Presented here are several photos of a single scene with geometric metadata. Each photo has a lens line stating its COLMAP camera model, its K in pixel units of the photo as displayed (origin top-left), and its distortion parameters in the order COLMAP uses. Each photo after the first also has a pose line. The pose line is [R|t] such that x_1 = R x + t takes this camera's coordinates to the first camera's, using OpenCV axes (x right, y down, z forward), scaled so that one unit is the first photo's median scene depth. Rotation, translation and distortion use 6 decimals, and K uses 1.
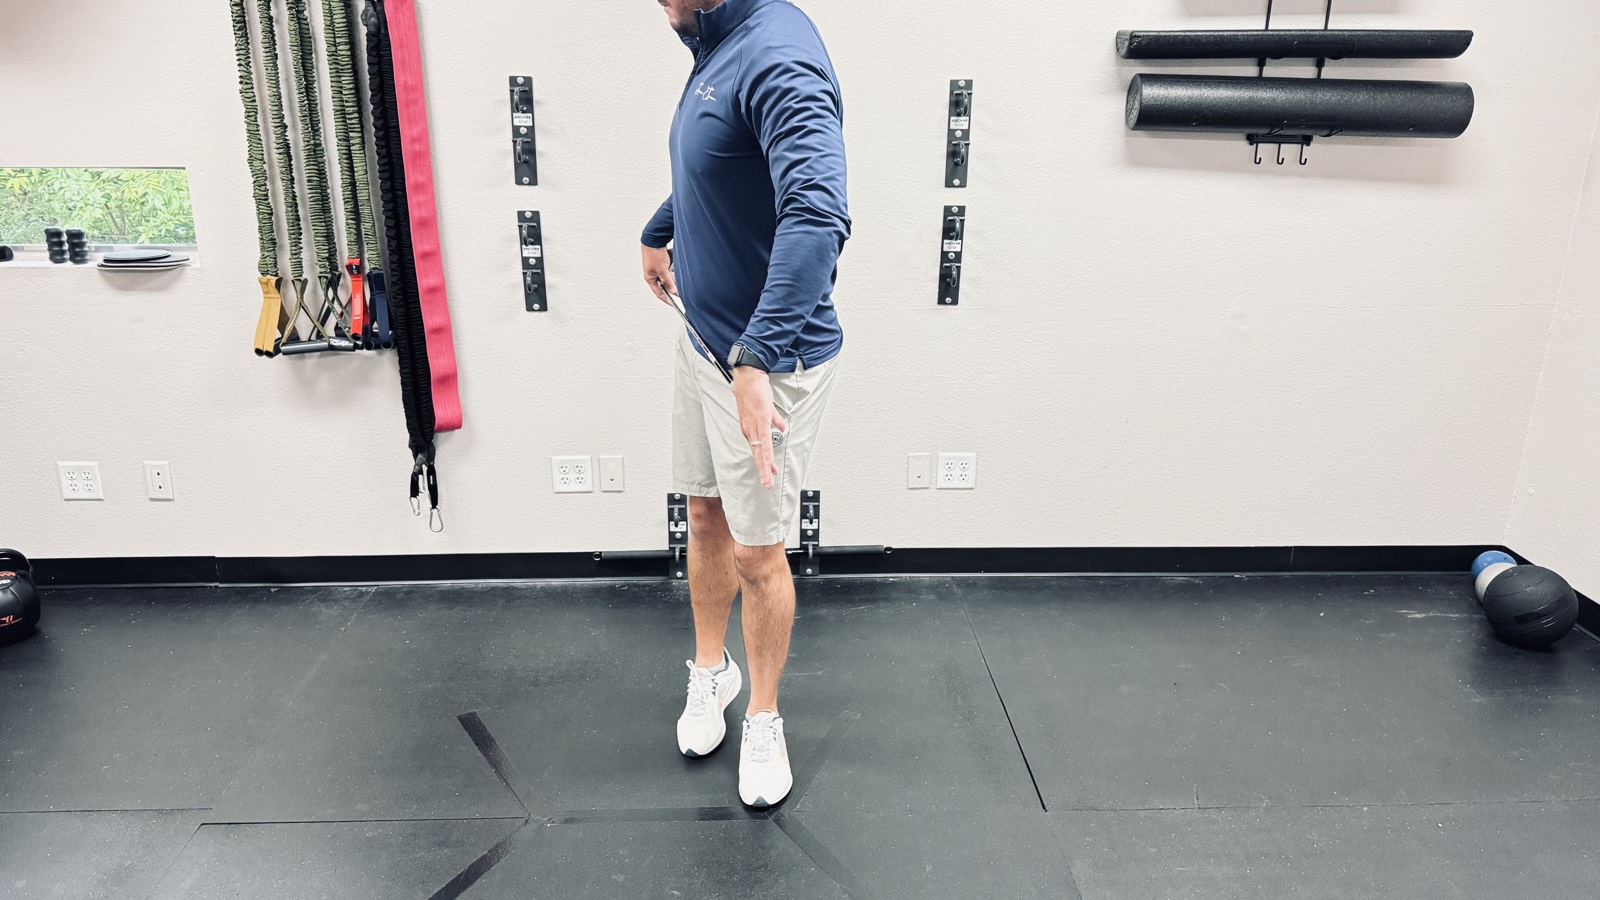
lens RADIAL K [[1134.9, 0, 800.0], [0, 1134.9, 450.0], [0, 0, 1]] dist [0.130039, -0.169112]
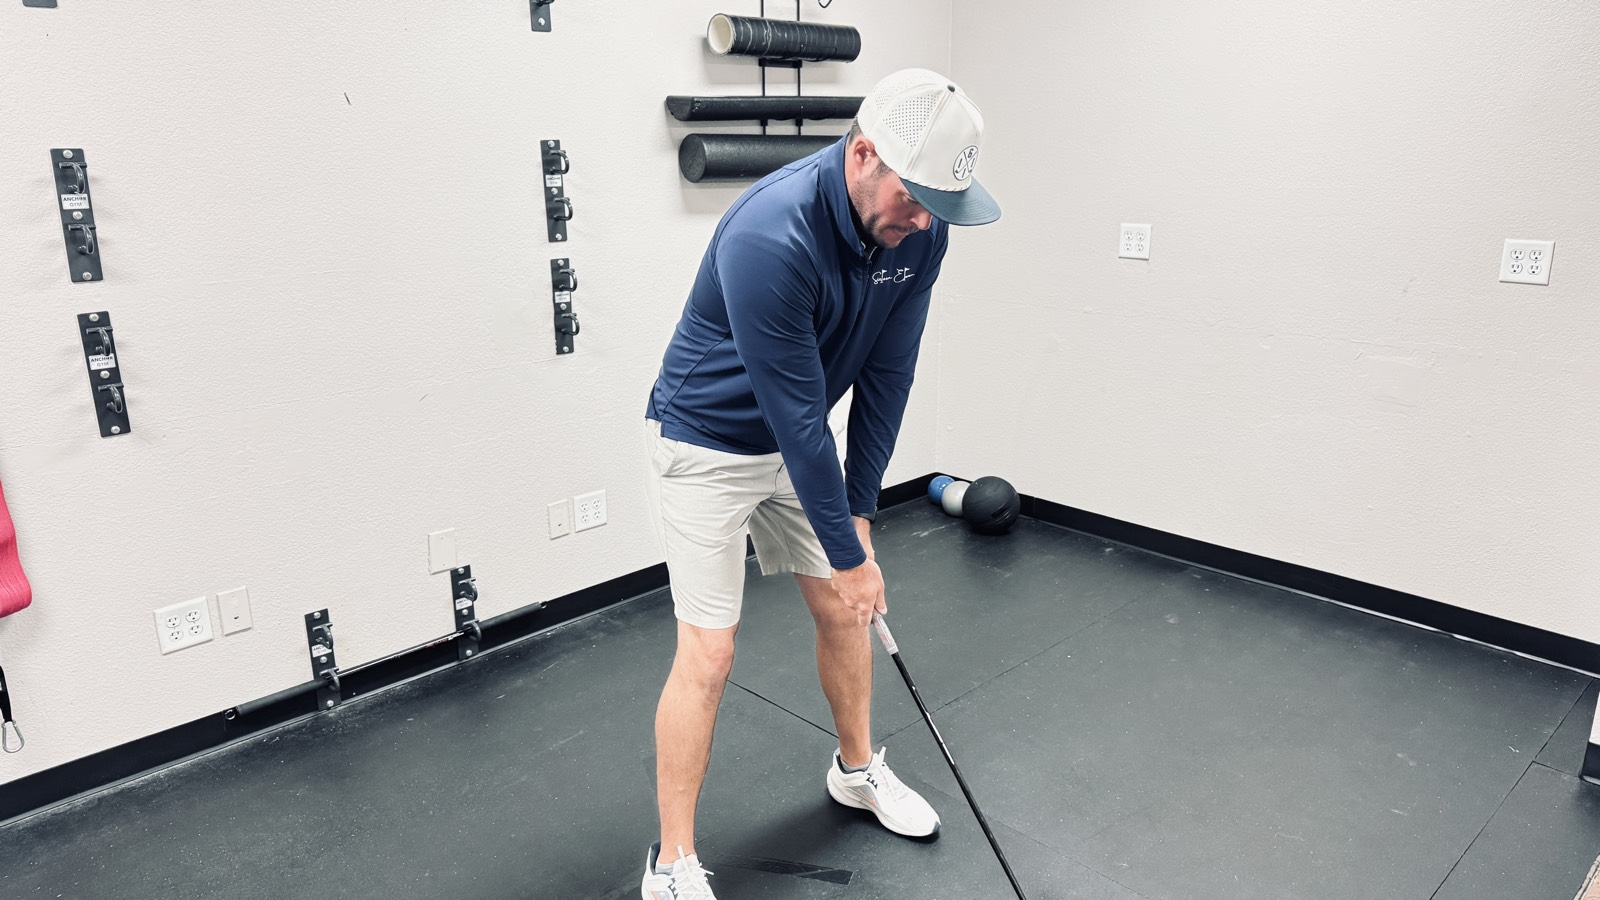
lens RADIAL K [[1134.9, 0, 800.0], [0, 1134.9, 450.0], [0, 0, 1]] dist [0.130039, -0.169112]
pose [[0.745776, -0.199027, 0.635772, -0.392829], [0.224409, 0.973609, 0.041549, -0.038093], [-0.627263, 0.111687, 0.770758, 0.078463]]
